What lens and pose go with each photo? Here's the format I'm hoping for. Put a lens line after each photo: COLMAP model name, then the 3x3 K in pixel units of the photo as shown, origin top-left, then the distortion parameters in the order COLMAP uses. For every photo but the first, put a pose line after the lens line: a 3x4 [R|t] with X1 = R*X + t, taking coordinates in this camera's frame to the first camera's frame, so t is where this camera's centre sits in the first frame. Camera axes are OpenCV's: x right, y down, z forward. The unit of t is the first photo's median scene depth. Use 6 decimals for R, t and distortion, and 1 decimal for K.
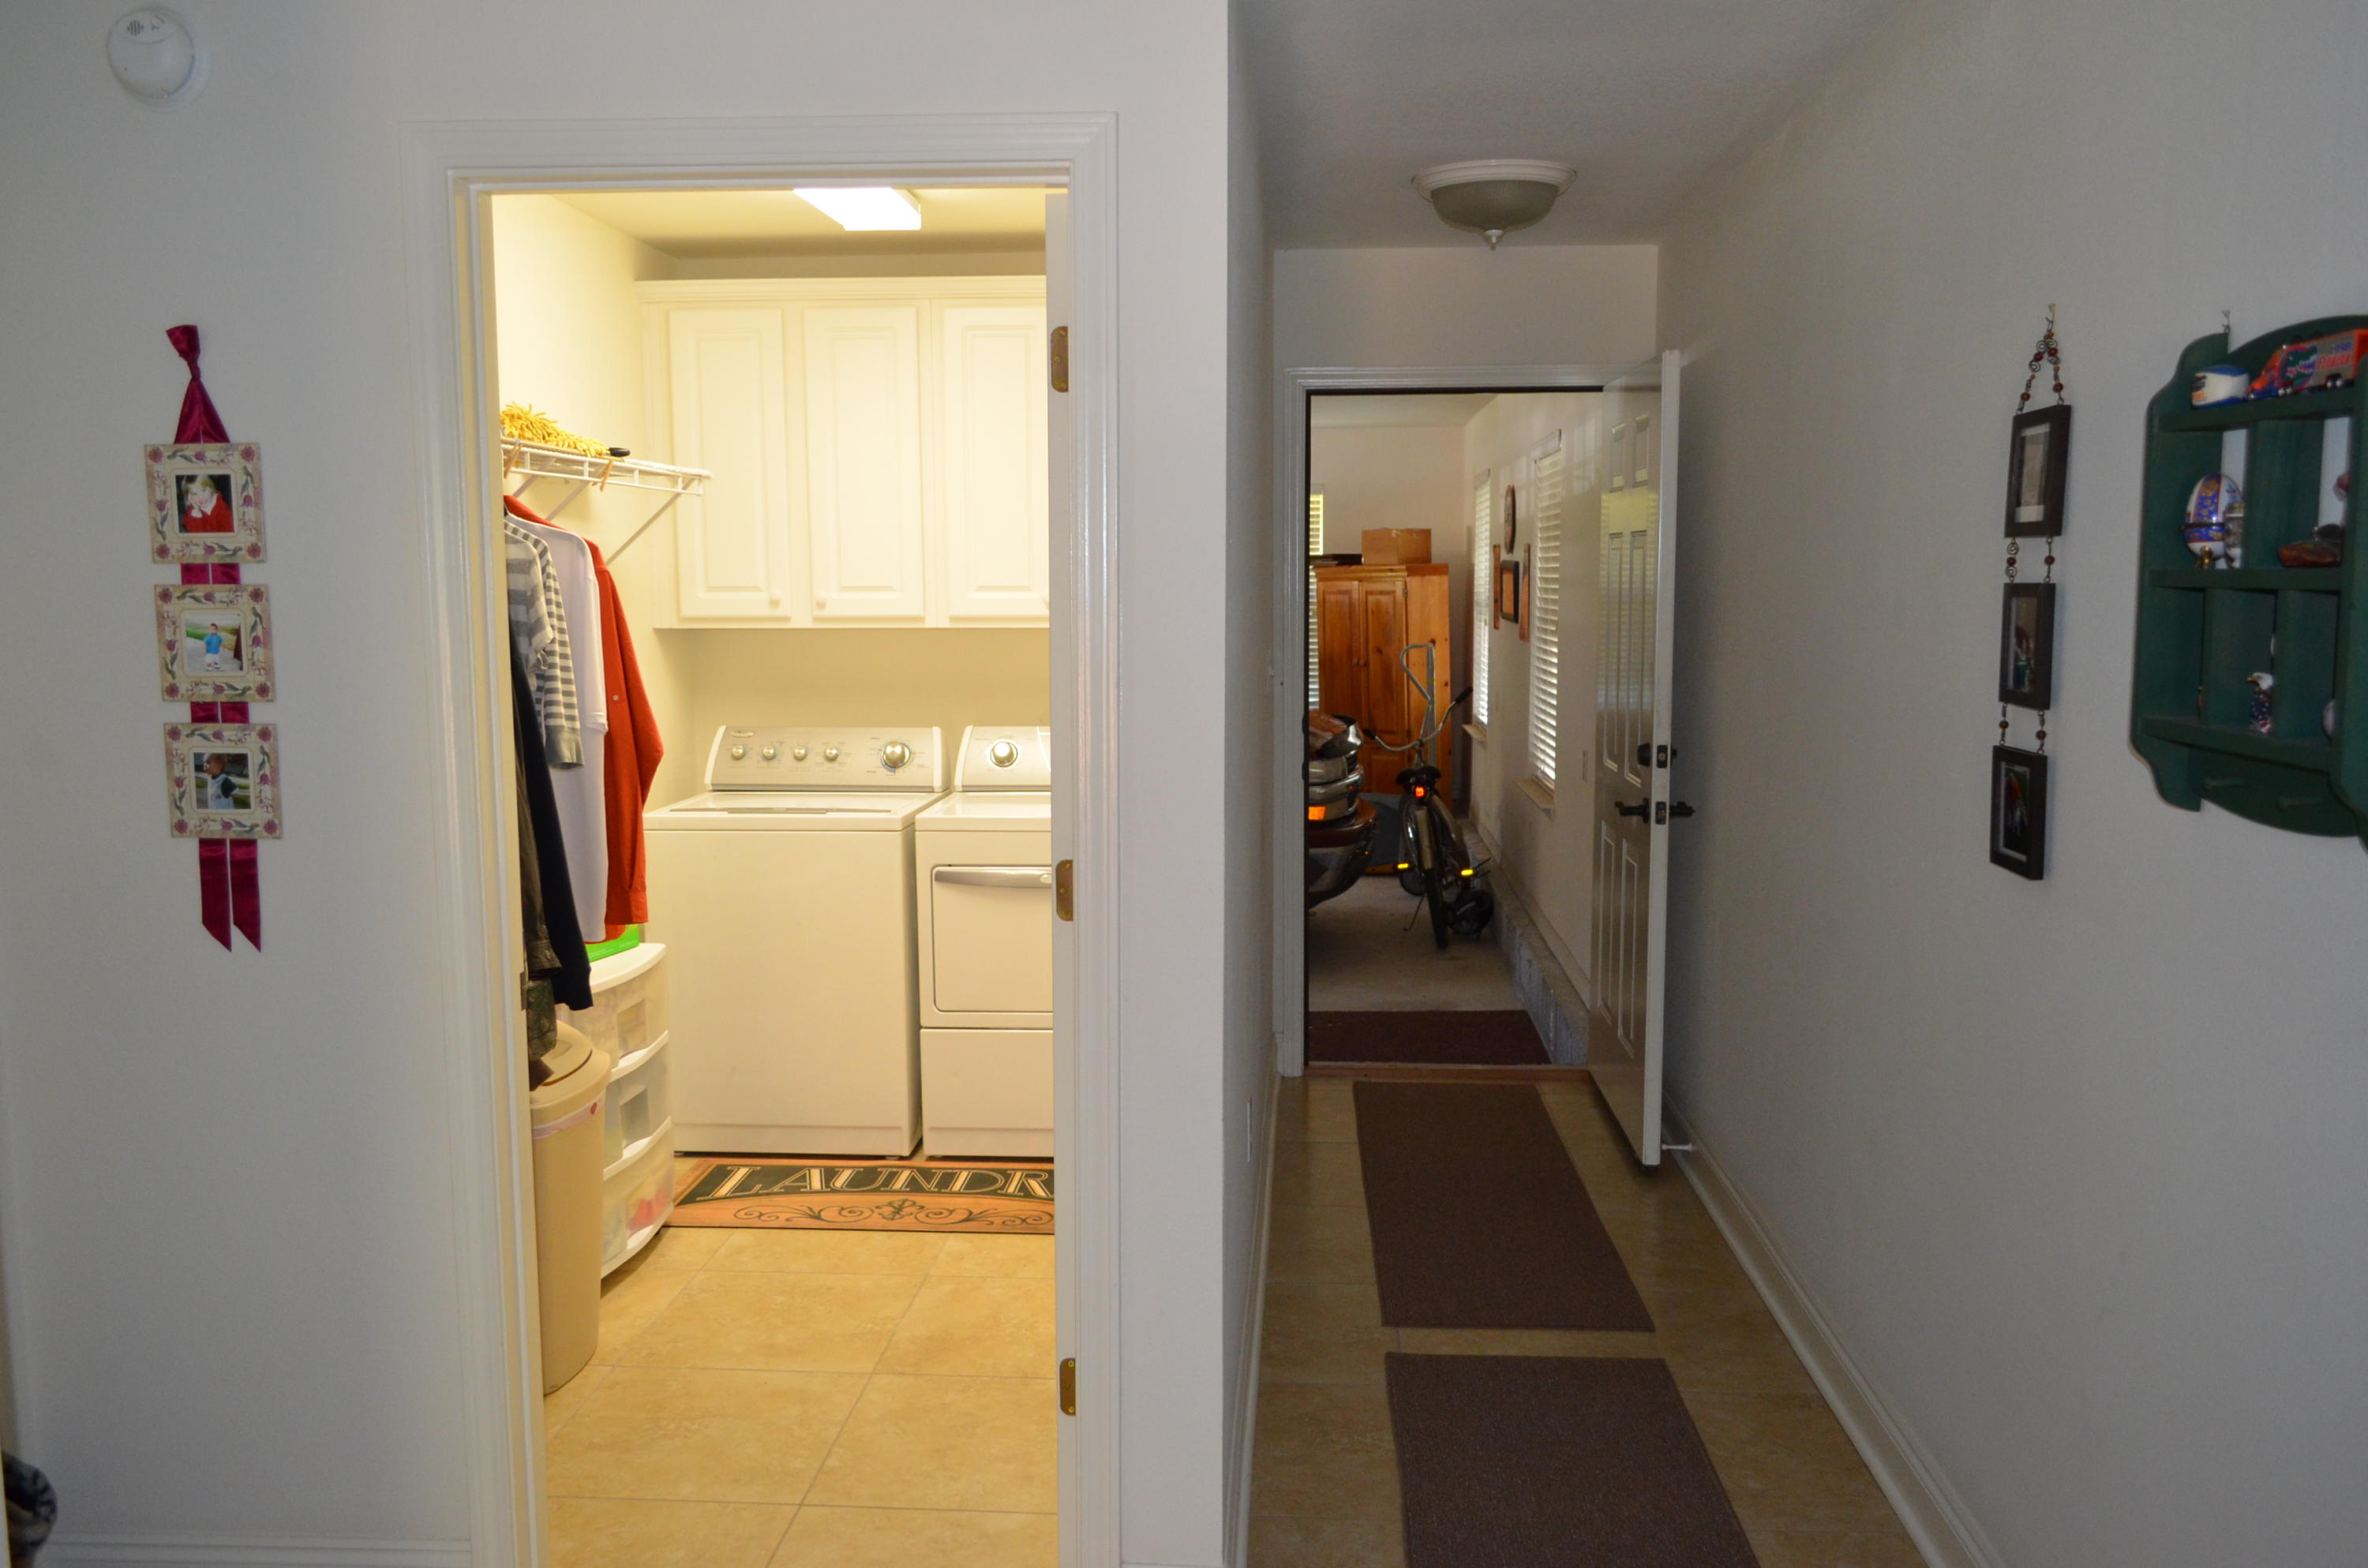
lens RADIAL K [[1878.5, 0, 1205.3], [0, 1878.5, 784.0], [0, 0, 1]] dist [-0.005576, -0.007260]
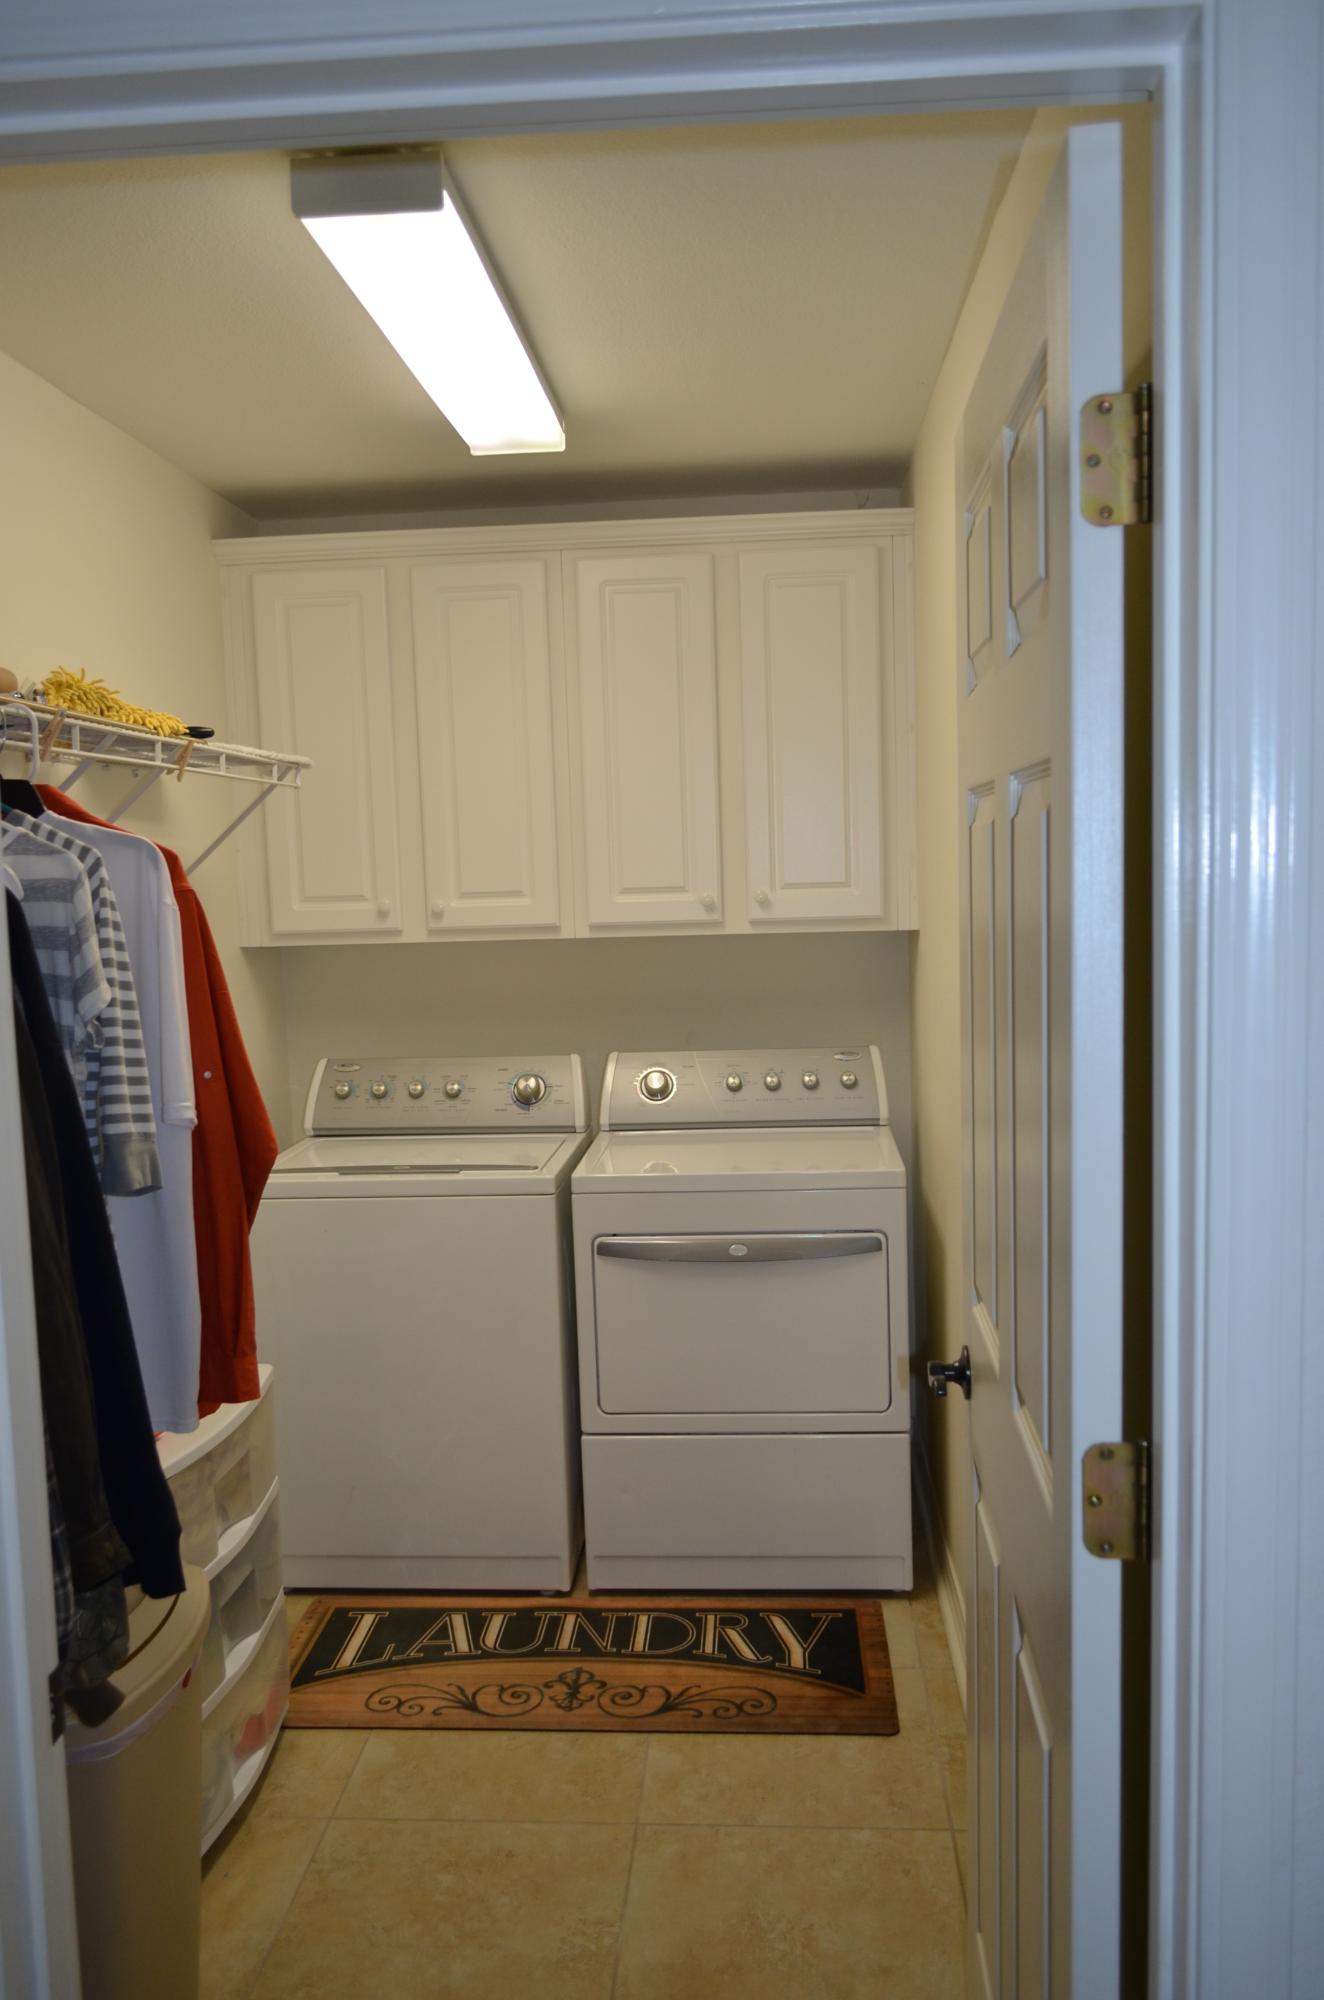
lens RADIAL K [[1586.7, 0, 662.0], [0, 1586.7, 1000.0], [0, 0, 1]] dist [-0.005576, -0.007260]
pose [[0.999558, -0.026177, -0.014092, -0.112215], [0.025837, 0.999383, -0.023795, -0.044411], [0.014706, 0.023421, 0.999618, 0.340996]]
